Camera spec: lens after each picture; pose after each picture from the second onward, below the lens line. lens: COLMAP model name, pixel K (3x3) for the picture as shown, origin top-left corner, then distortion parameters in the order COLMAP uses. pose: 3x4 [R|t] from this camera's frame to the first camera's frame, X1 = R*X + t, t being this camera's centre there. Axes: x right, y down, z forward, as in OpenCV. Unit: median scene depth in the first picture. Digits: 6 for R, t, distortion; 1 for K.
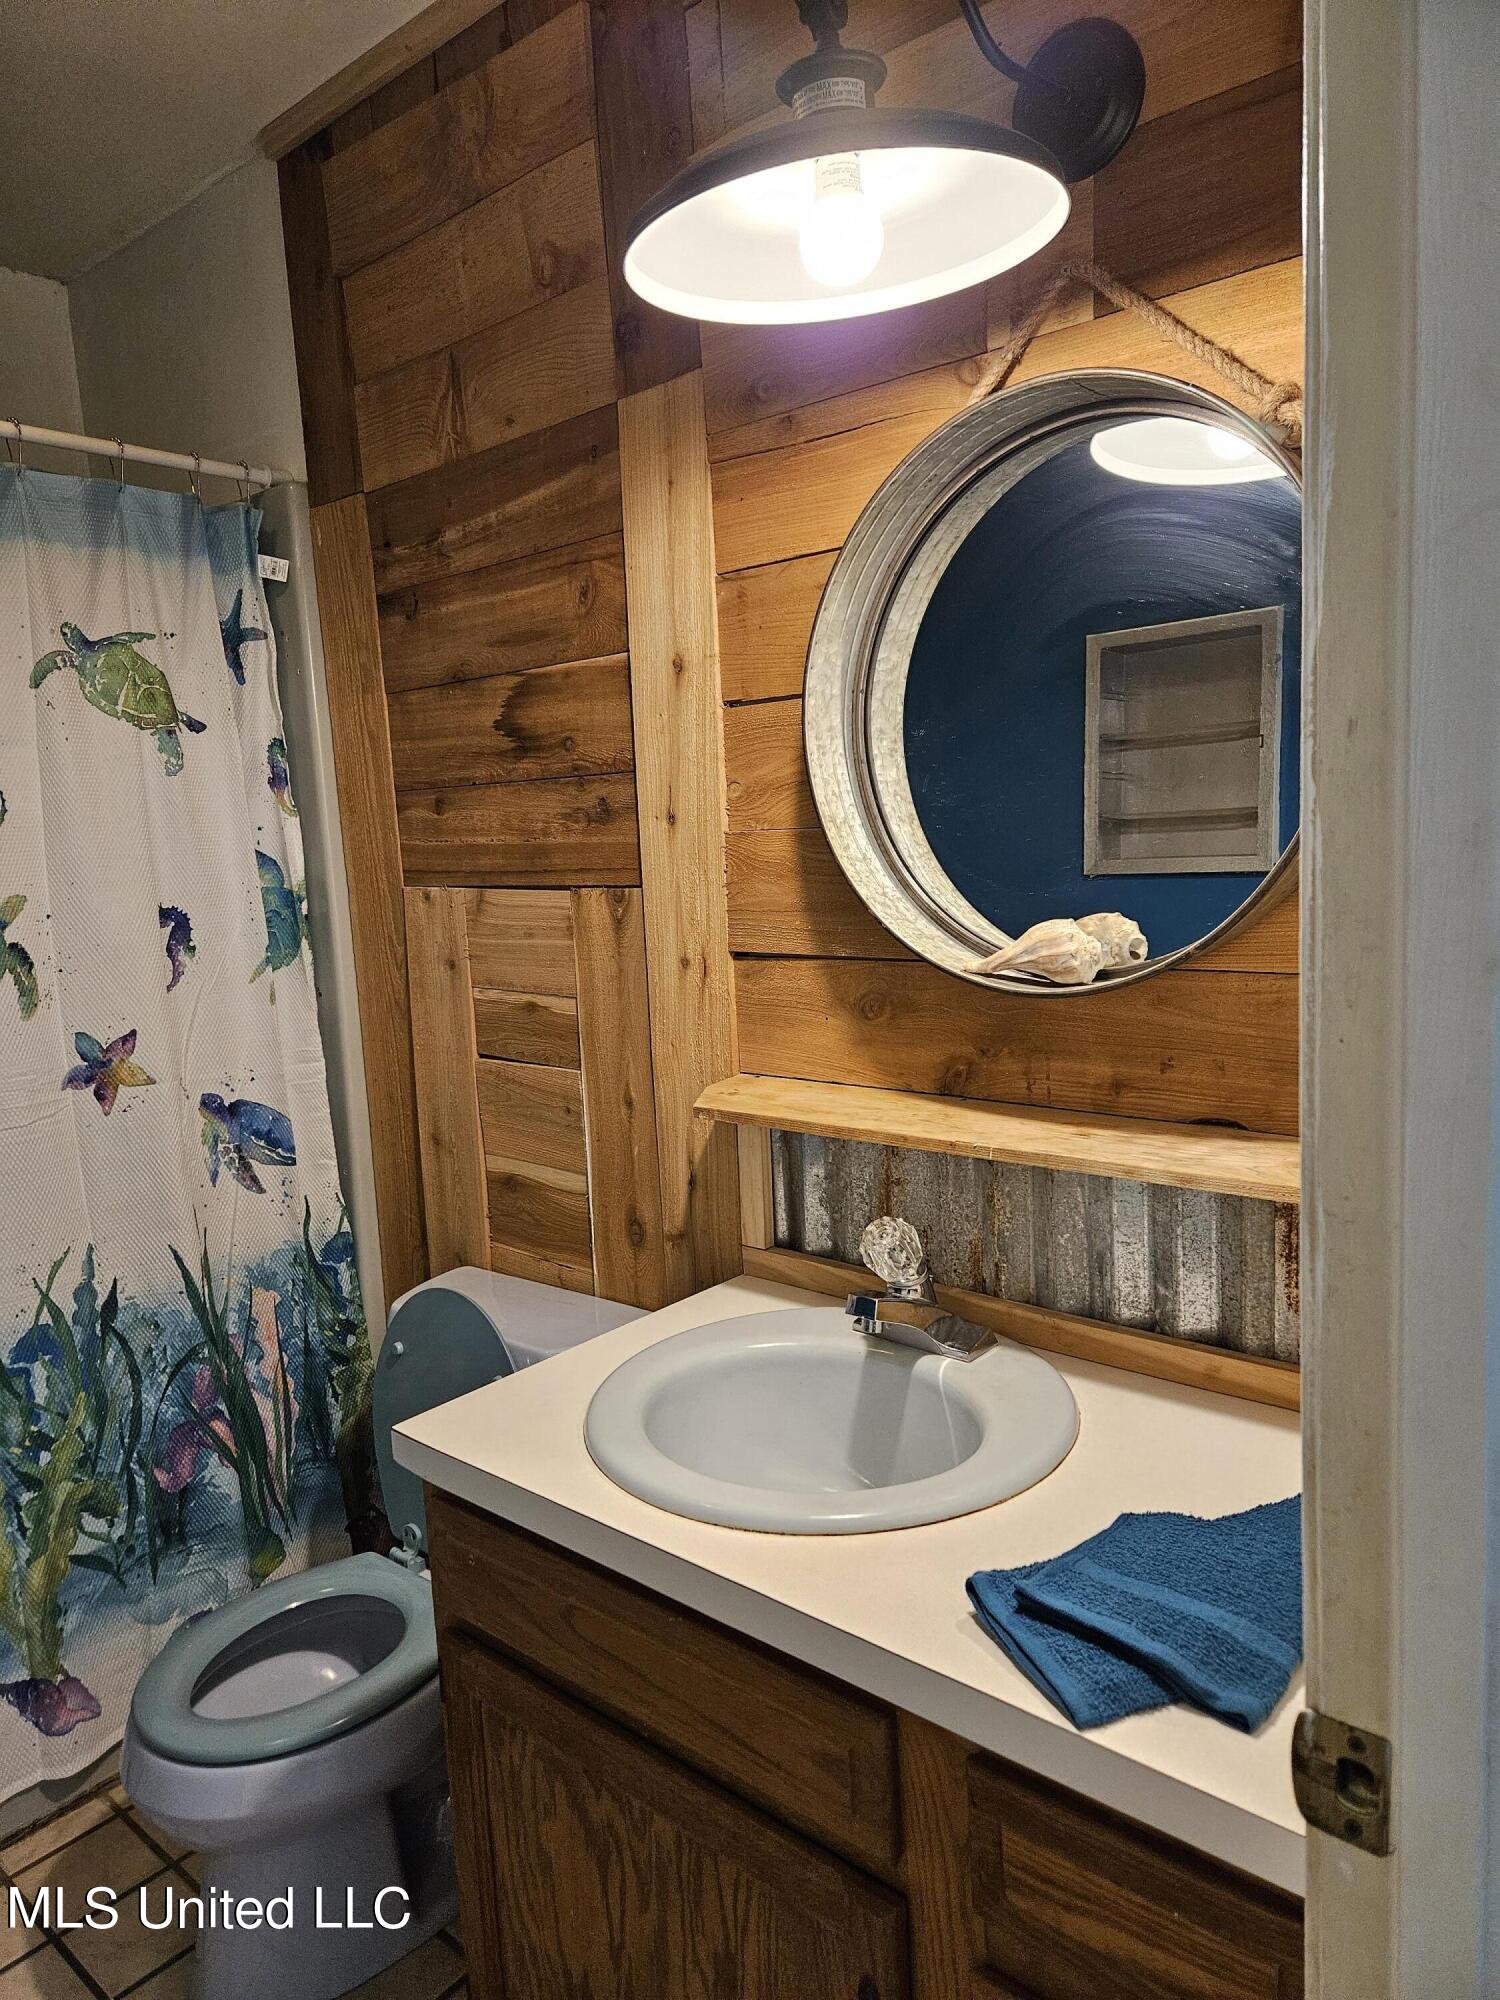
lens RADIAL K [[1341.8, 0, 735.9], [0, 1341.8, 997.0], [0, 0, 1]] dist [0.080462, -0.074166]
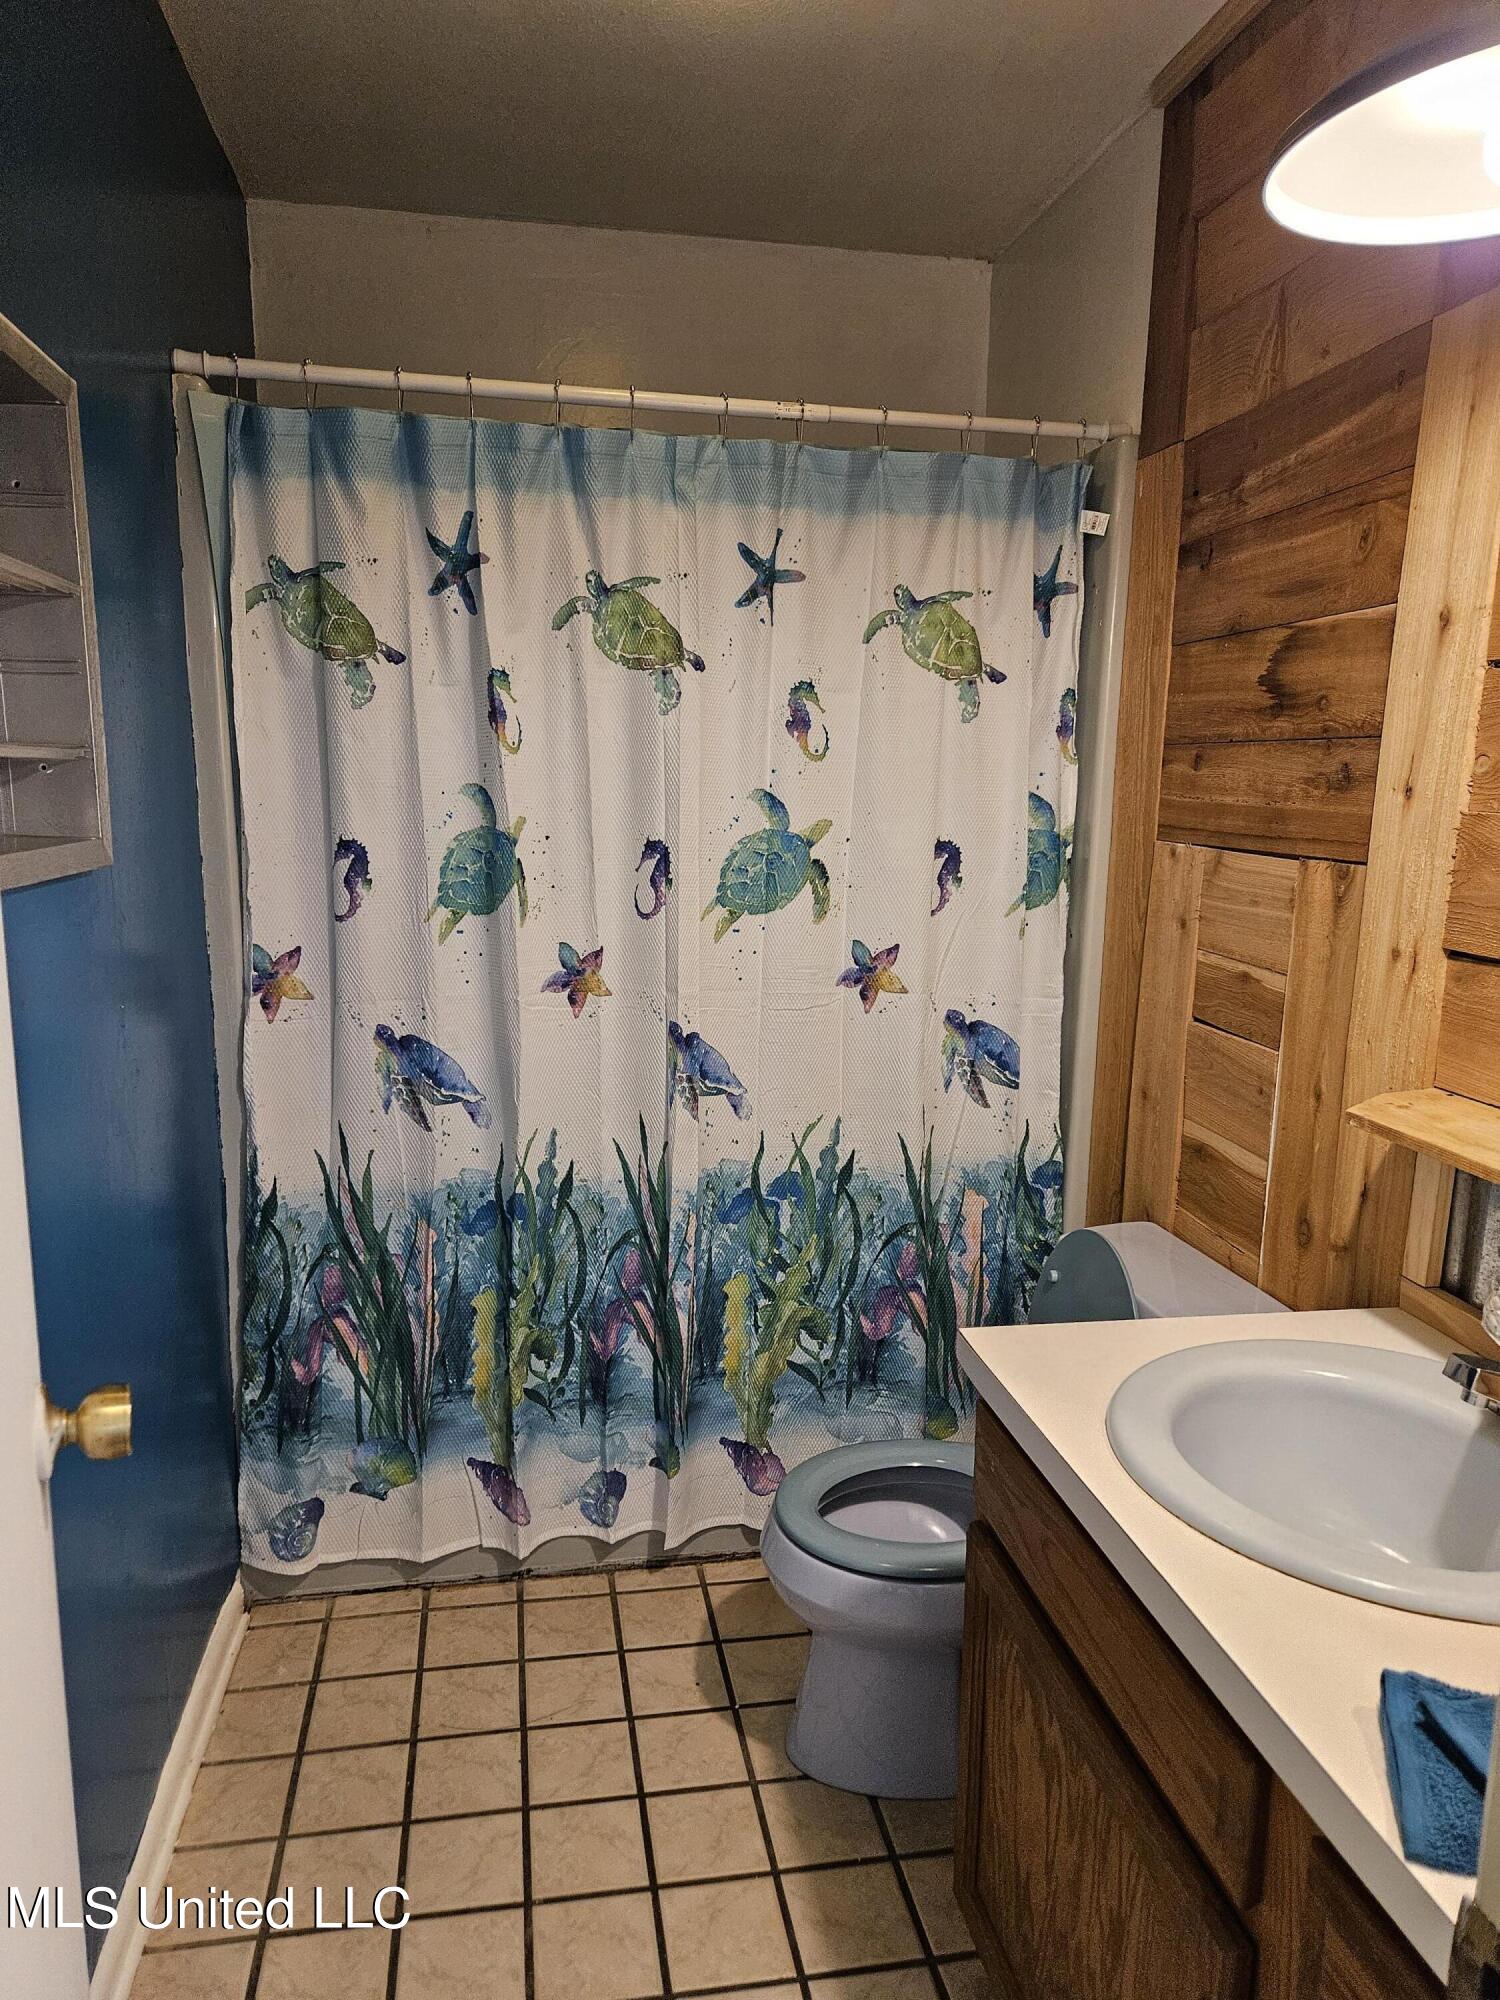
lens RADIAL K [[1347.7, 0, 747.6], [0, 1347.7, 1020.8], [0, 0, 1]] dist [0.075031, -0.072759]
pose [[0.784102, 0.174904, -0.595476, 0.167571], [-0.137353, 0.984580, 0.108330, -0.020538], [0.605242, -0.003151, 0.796035, 0.011047]]
